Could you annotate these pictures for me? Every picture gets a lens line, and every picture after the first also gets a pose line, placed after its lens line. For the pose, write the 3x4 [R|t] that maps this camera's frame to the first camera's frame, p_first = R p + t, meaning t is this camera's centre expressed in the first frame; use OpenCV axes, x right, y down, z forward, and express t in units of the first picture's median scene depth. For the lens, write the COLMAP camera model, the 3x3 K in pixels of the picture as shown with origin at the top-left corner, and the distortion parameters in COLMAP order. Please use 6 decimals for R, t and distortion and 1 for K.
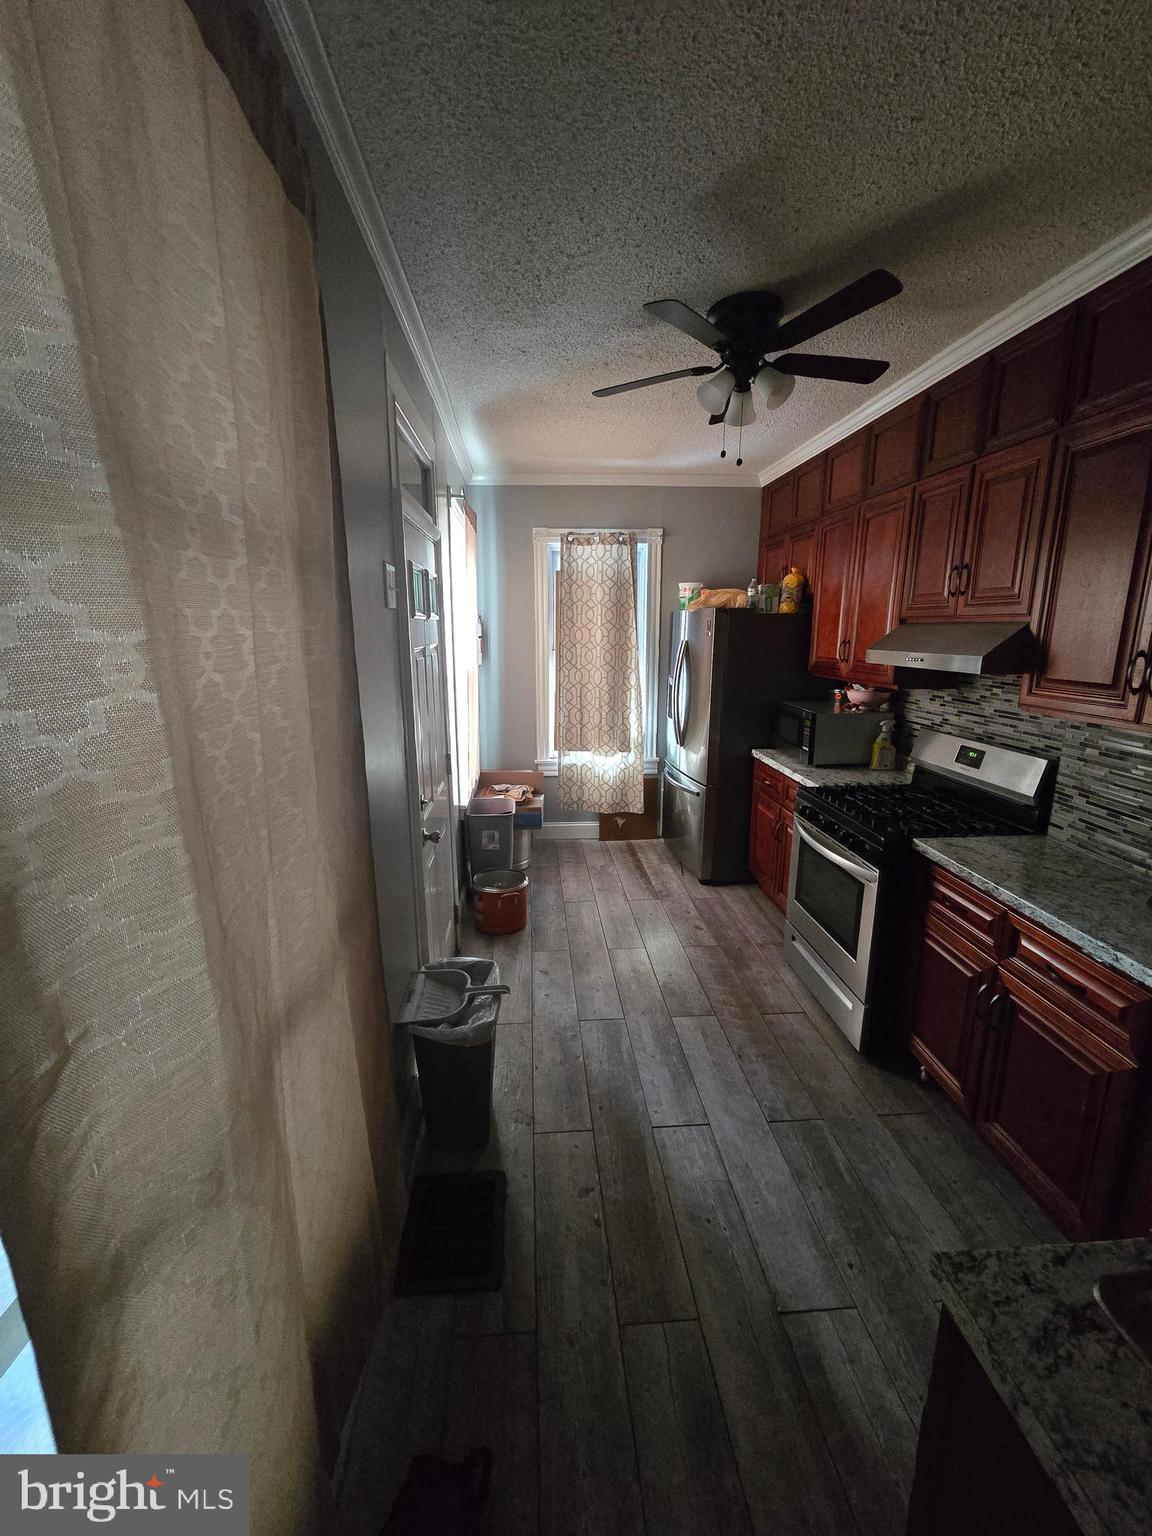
lens RADIAL K [[631.6, 0, 570.2], [0, 631.6, 765.5], [0, 0, 1]] dist [-0.011110, 0.002013]
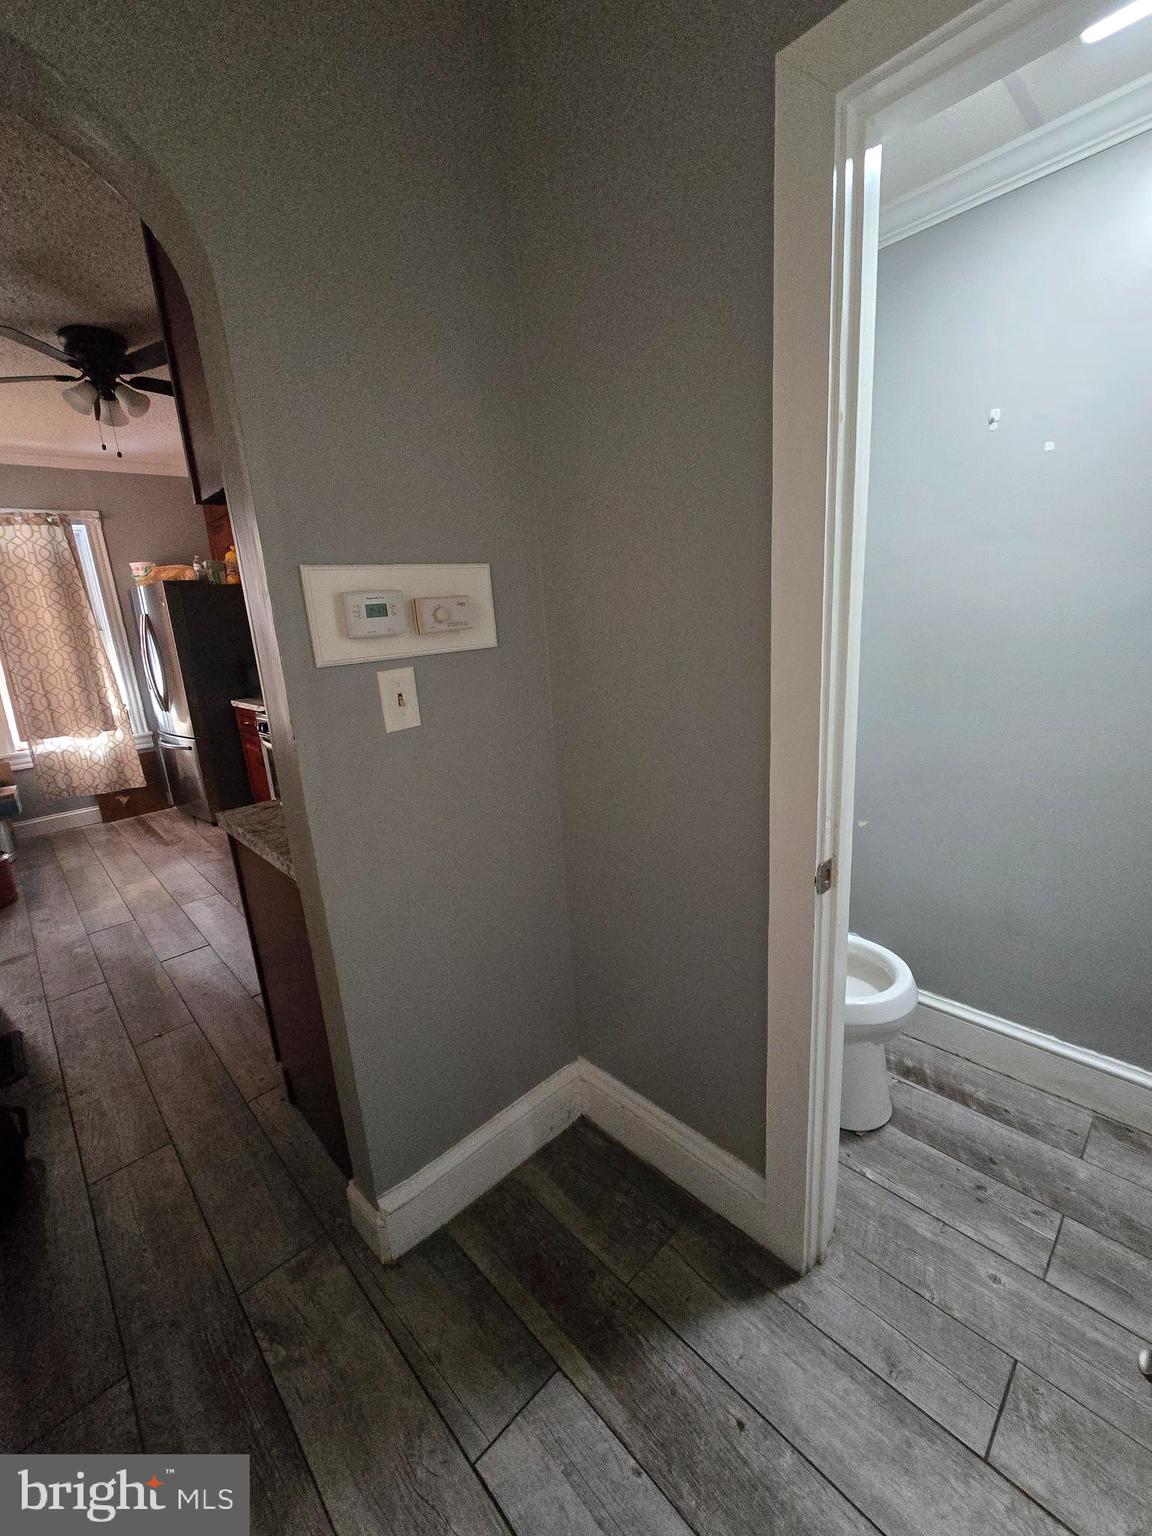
lens RADIAL K [[631.6, 0, 570.2], [0, 631.6, 765.5], [0, 0, 1]] dist [-0.011110, 0.002013]
pose [[0.771236, -0.200267, 0.604225, 0.041016], [0.198354, 0.977568, 0.070829, 0.129028], [-0.604856, 0.065224, 0.793659, -0.296419]]
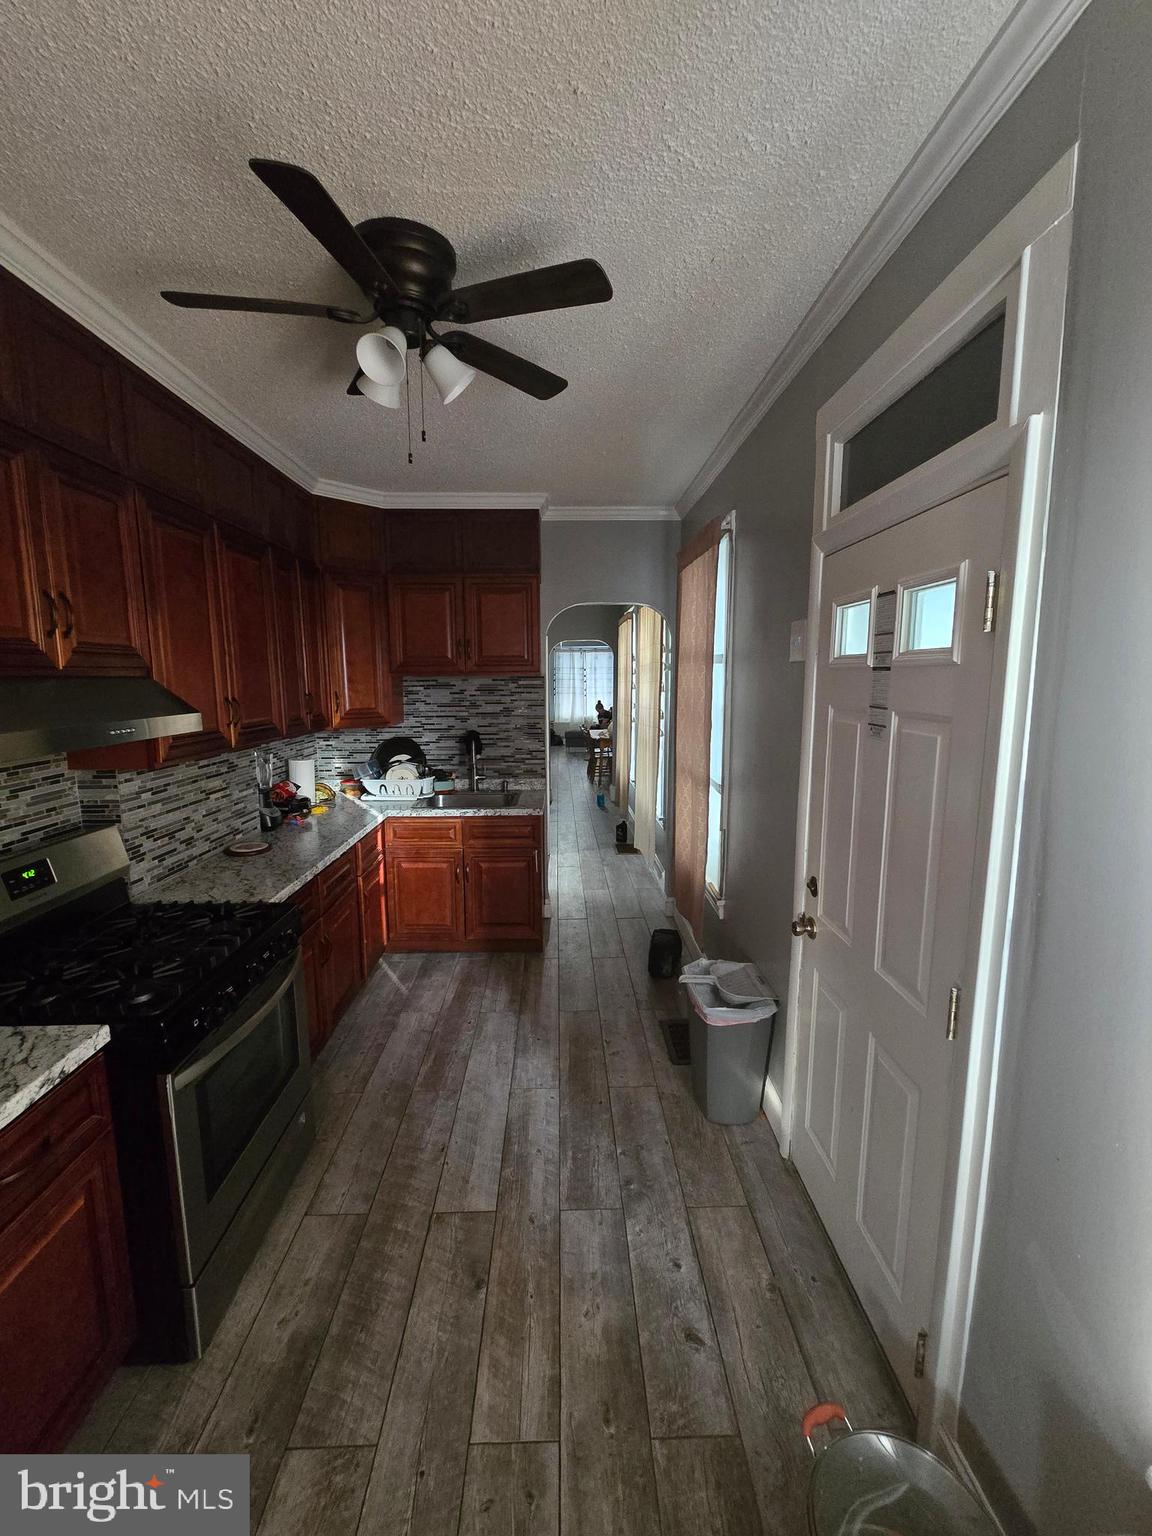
lens RADIAL K [[631.6, 0, 570.2], [0, 631.6, 765.5], [0, 0, 1]] dist [-0.011110, 0.002013]
pose [[-0.998859, -0.000388, 0.047751, 0.026437], [0.016364, 0.936643, 0.349902, -0.219198], [-0.044861, 0.350284, -0.935569, 0.984237]]
